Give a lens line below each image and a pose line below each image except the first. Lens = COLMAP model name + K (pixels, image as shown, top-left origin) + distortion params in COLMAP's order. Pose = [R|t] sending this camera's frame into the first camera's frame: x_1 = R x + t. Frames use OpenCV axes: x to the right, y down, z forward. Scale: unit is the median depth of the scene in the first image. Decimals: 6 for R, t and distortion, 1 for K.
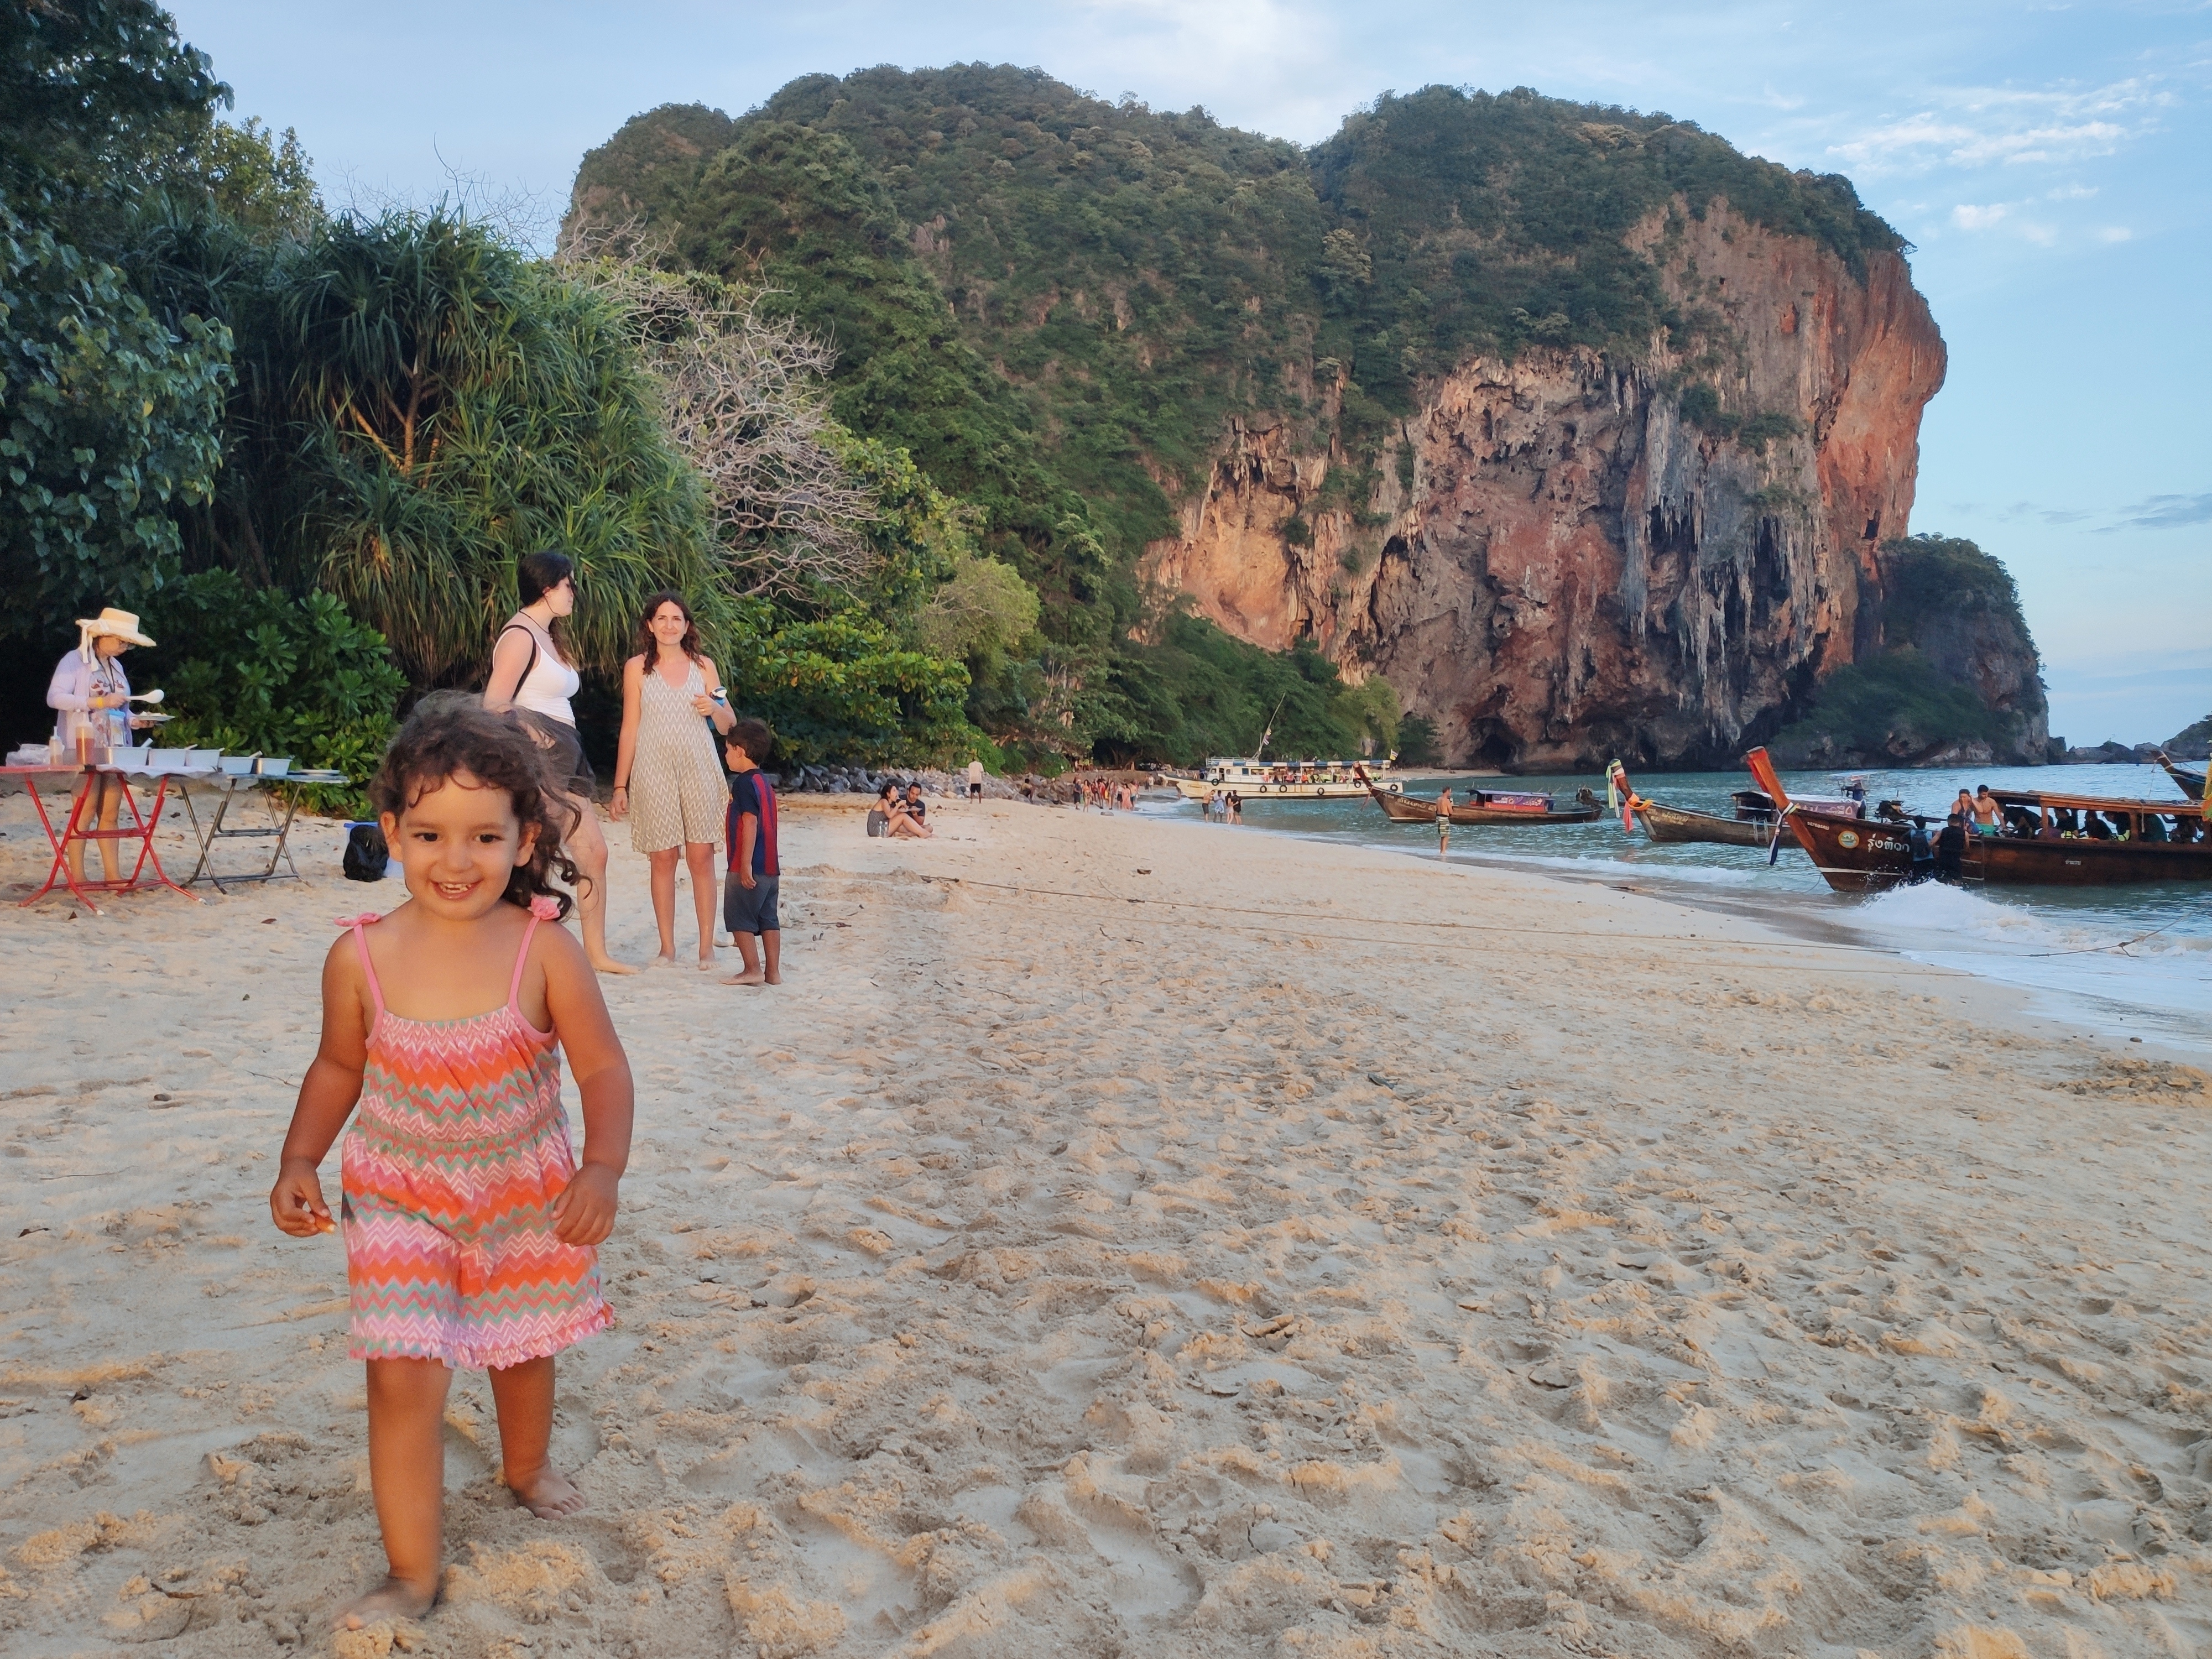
lens RADIAL K [[1723.3, 0, 1104.3], [0, 1723.3, 806.7], [0, 0, 1]] dist [0.019918, -0.023301]
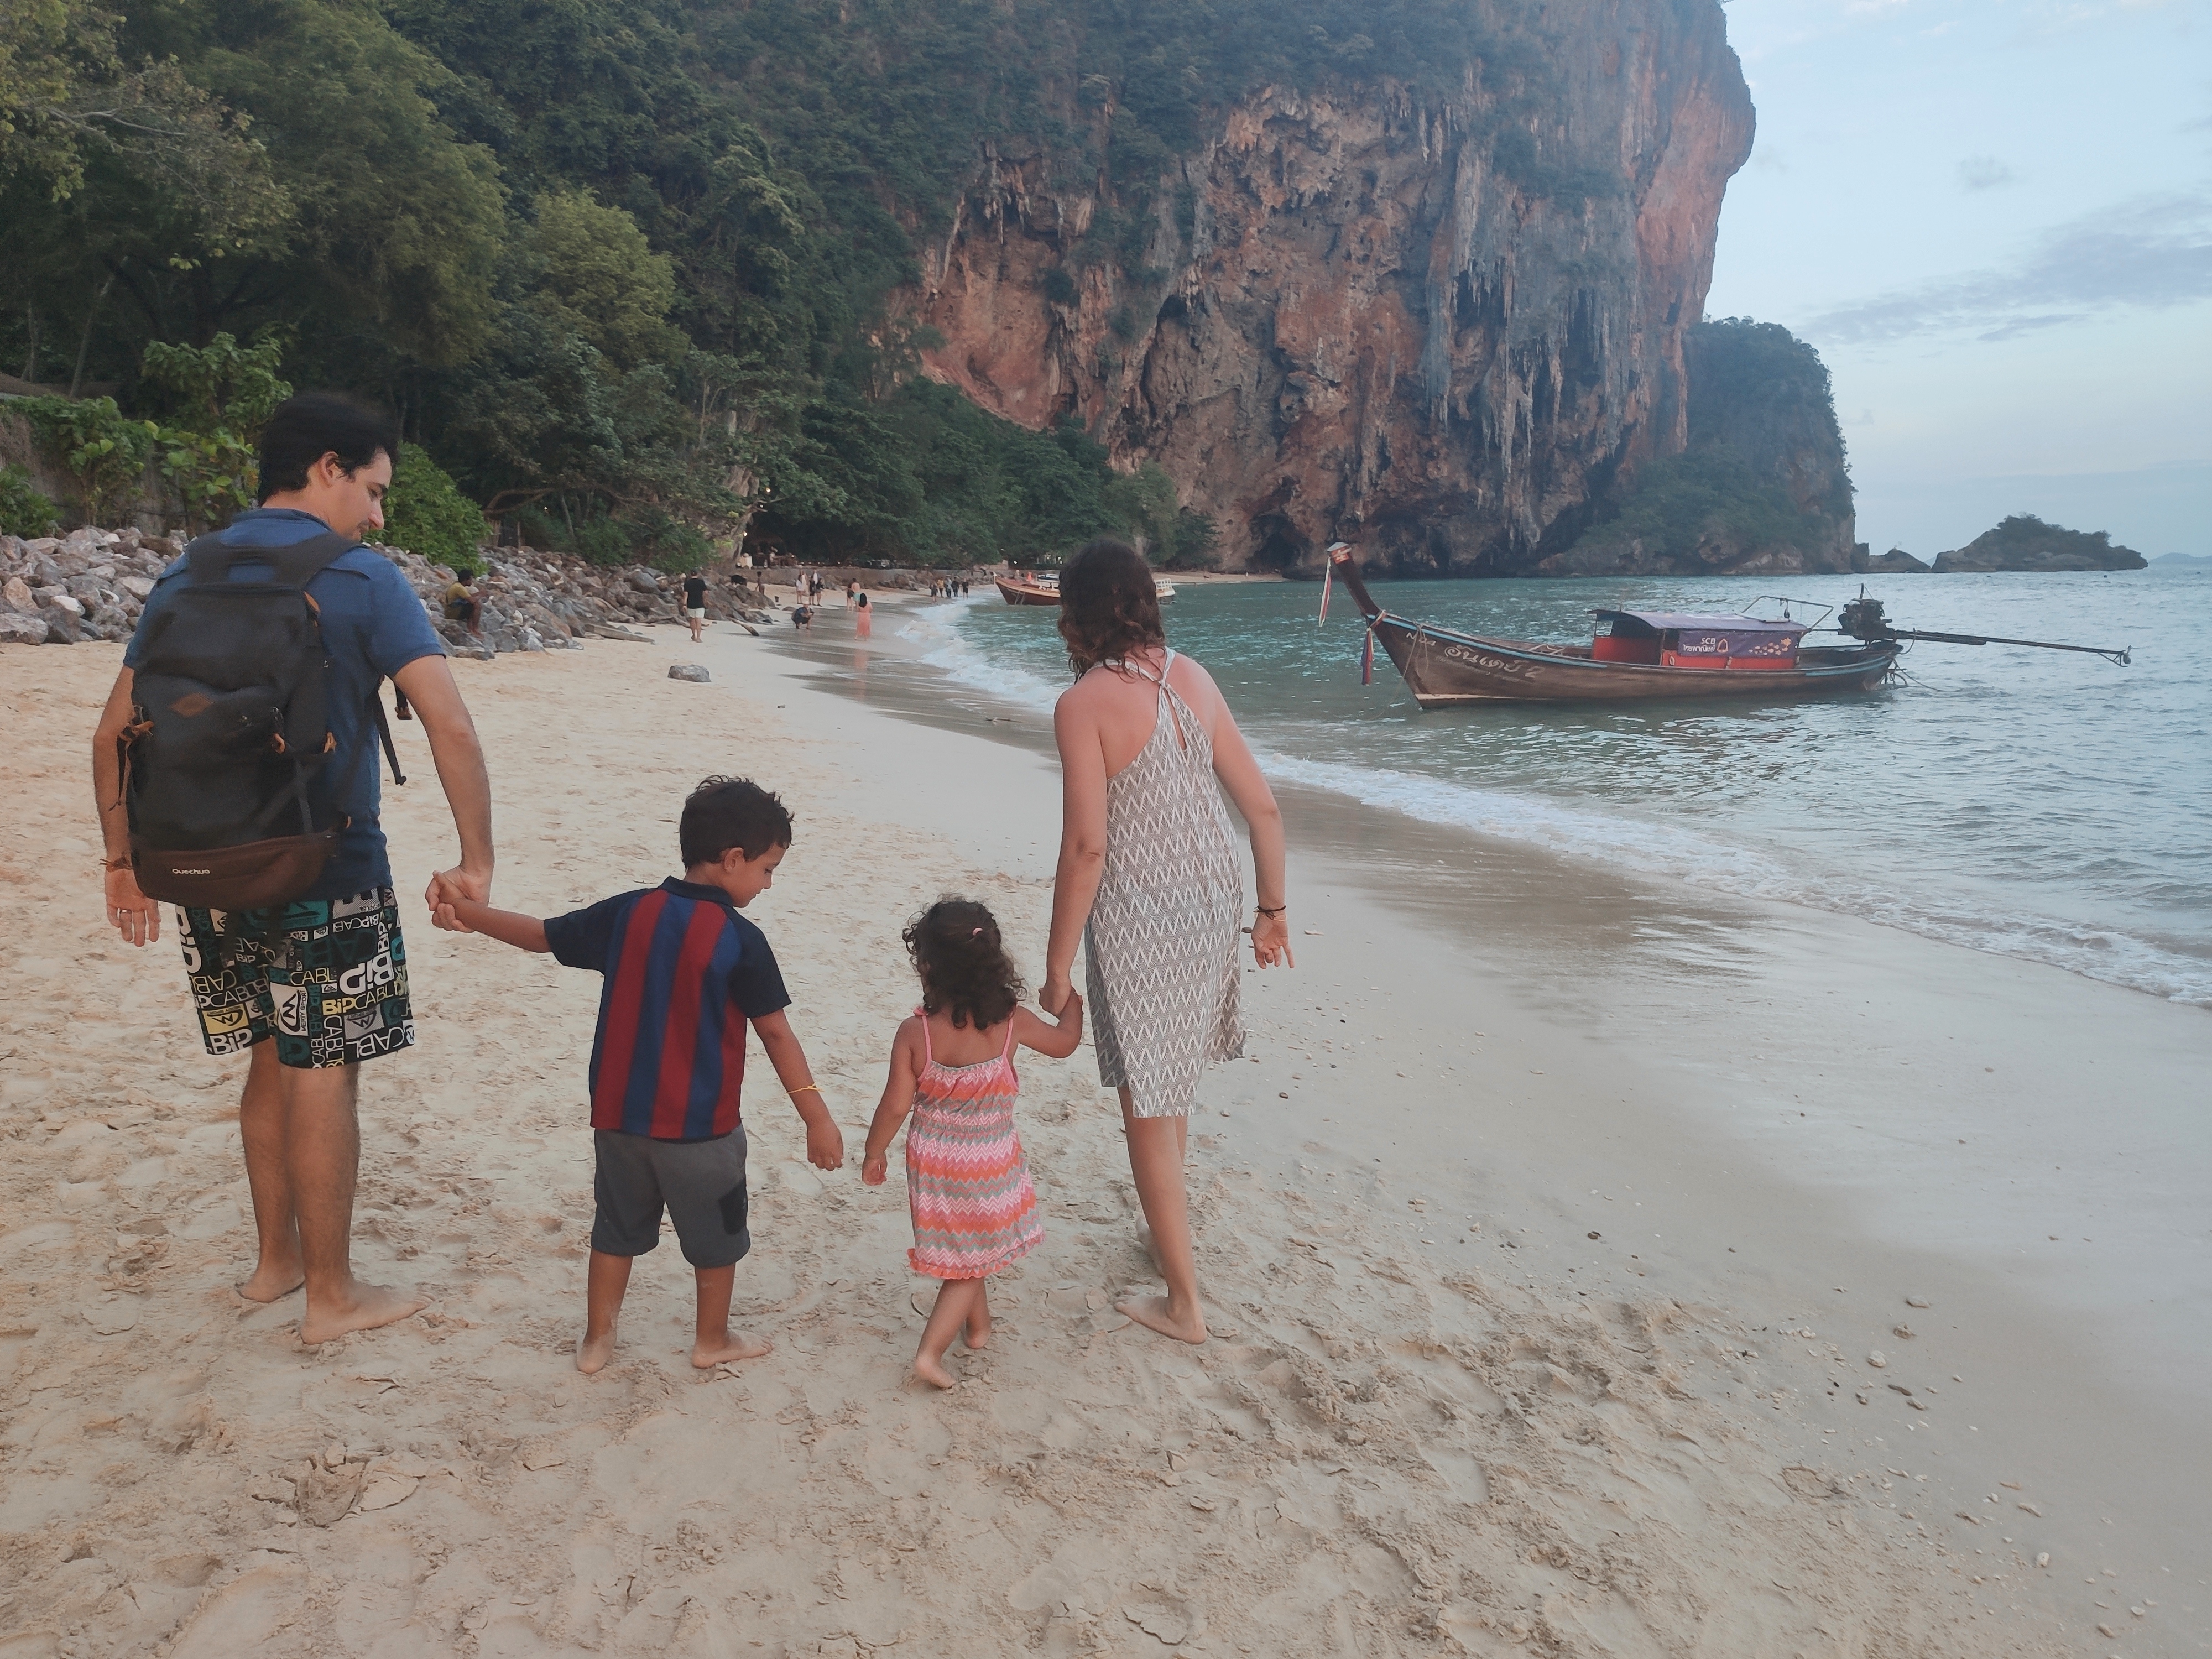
lens RADIAL K [[1723.3, 0, 1105.3], [0, 1723.3, 836.0], [0, 0, 1]] dist [0.019918, -0.023301]
pose [[0.989196, -0.012479, 0.146067, 0.006791], [-0.006586, 0.991582, 0.129312, -0.001742], [-0.146451, -0.128877, 0.980787, 0.125877]]
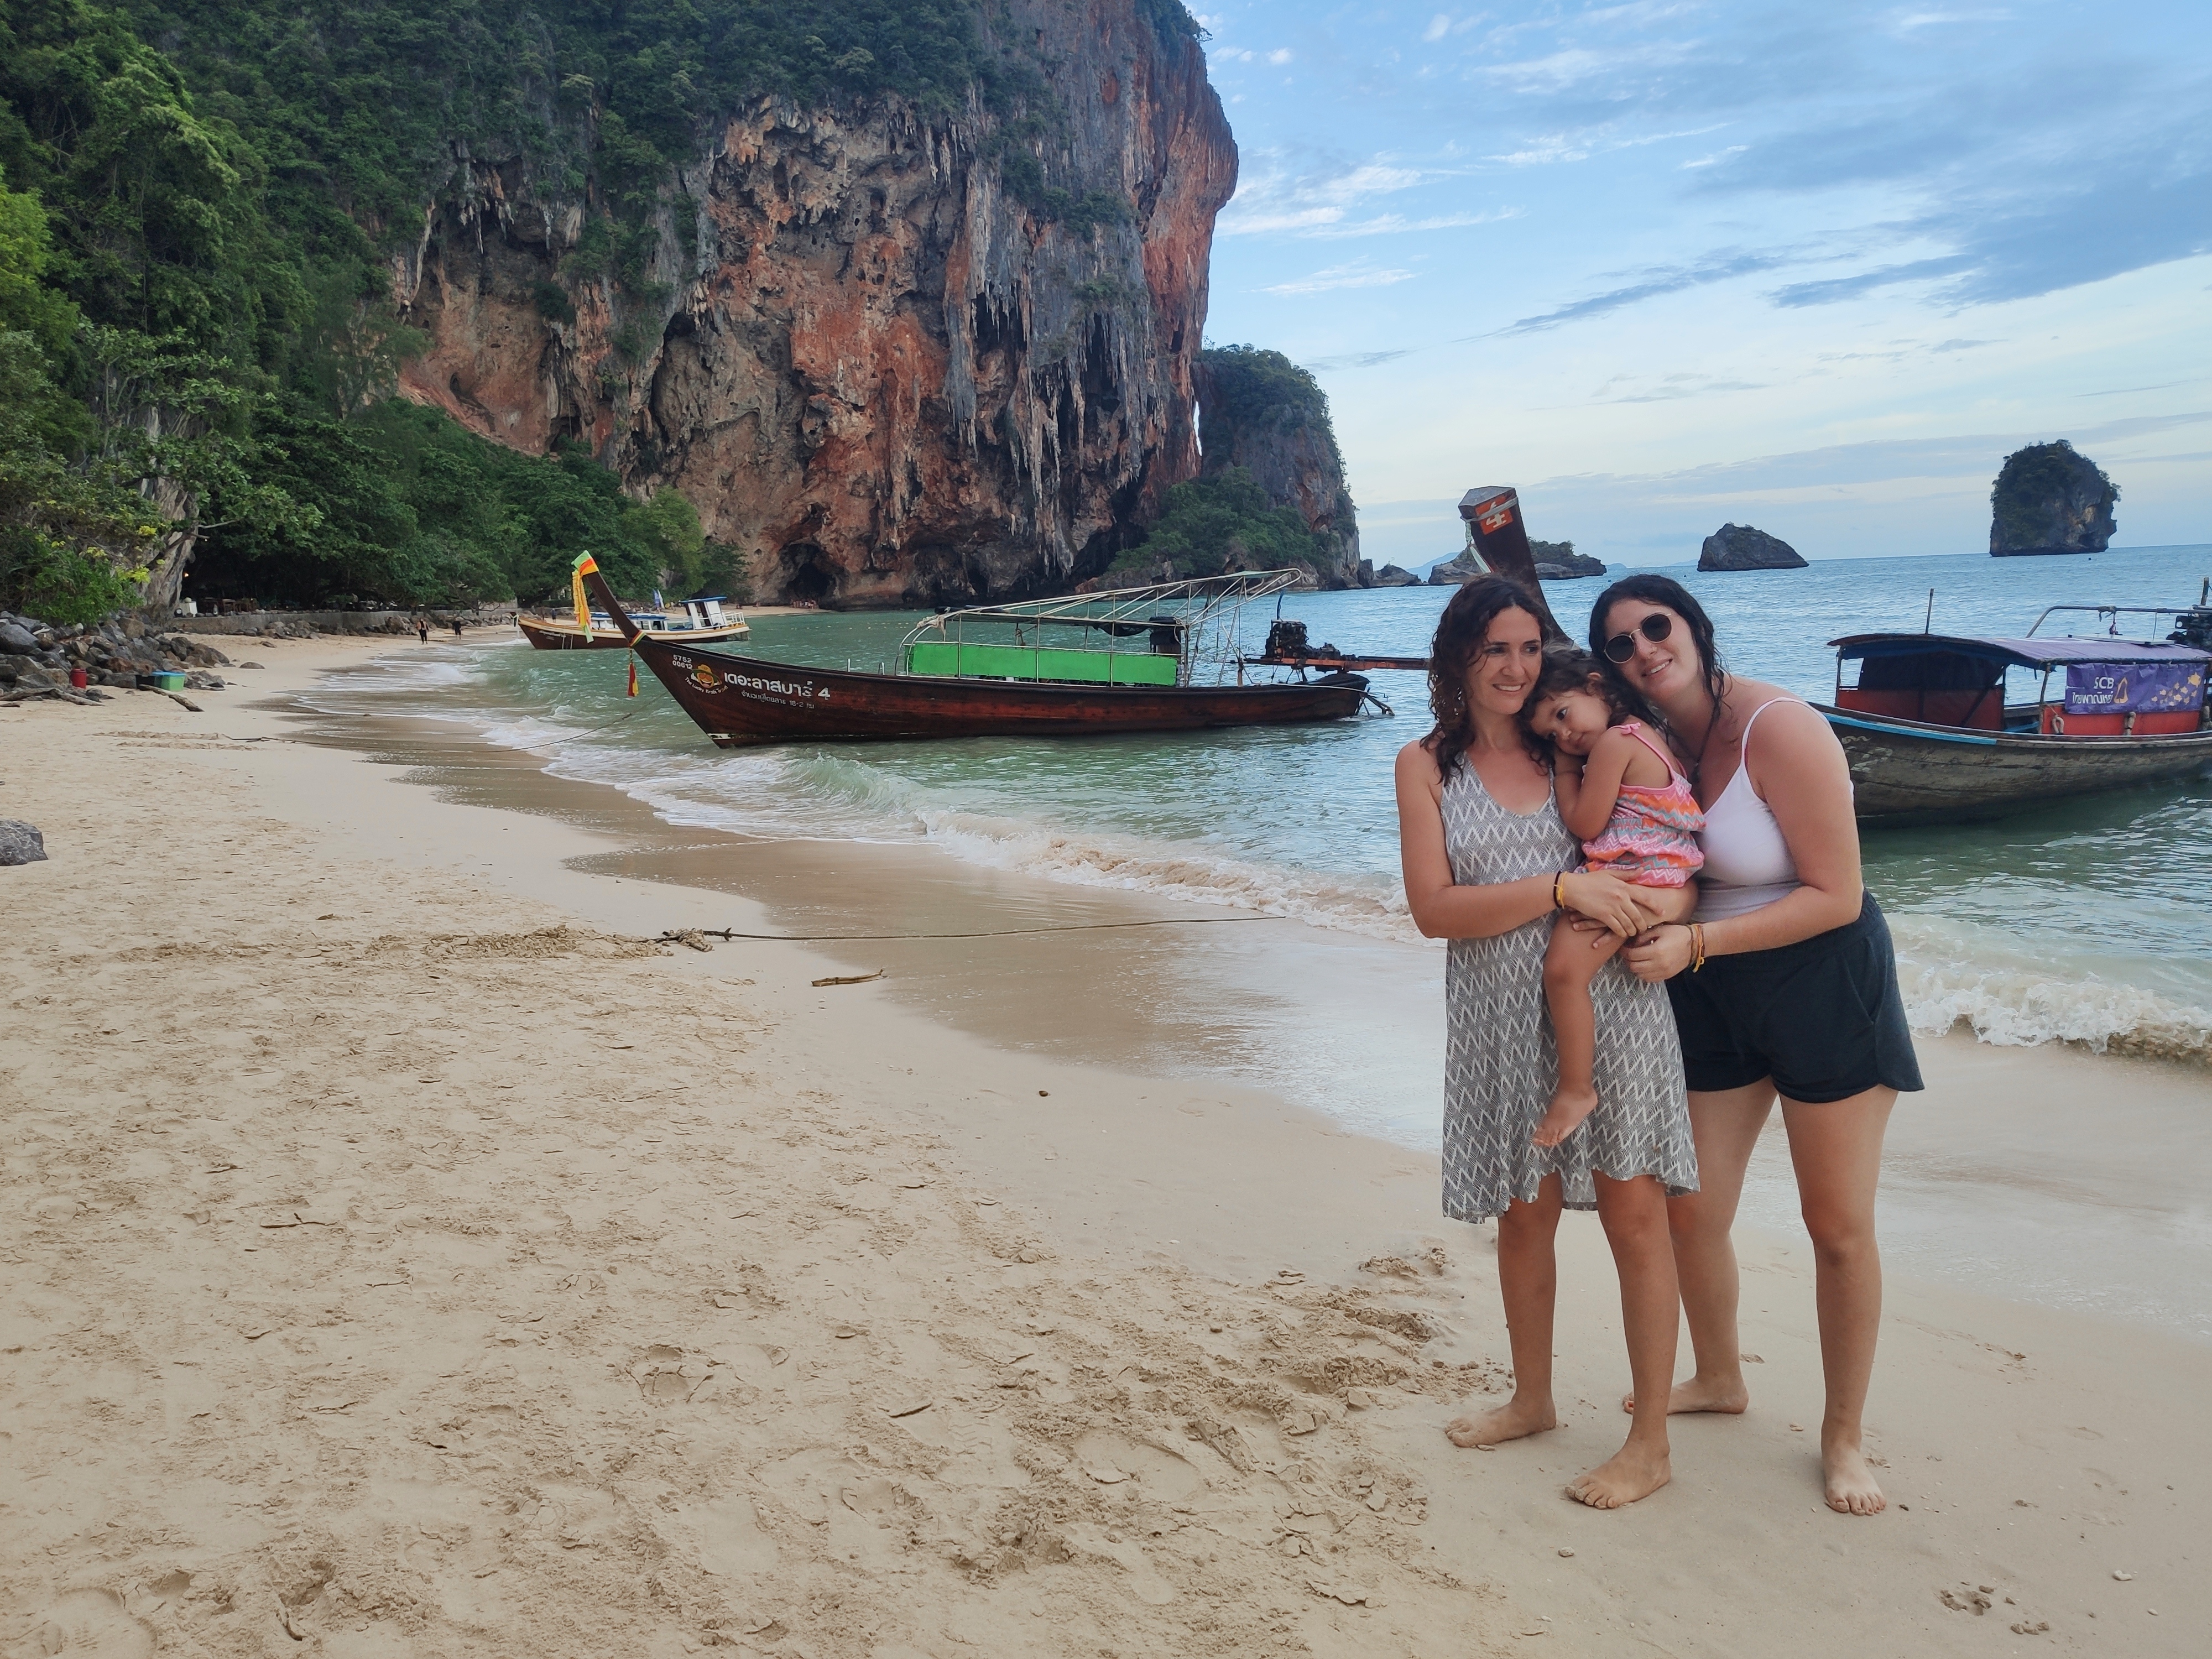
lens RADIAL K [[1723.3, 0, 1101.5], [0, 1723.3, 833.5], [0, 0, 1]] dist [0.019918, -0.023301]
pose [[0.912108, -0.074592, 0.403107, 0.005904], [0.030988, 0.993039, 0.113639, -0.002185], [-0.408777, -0.091159, 0.908070, 0.164387]]
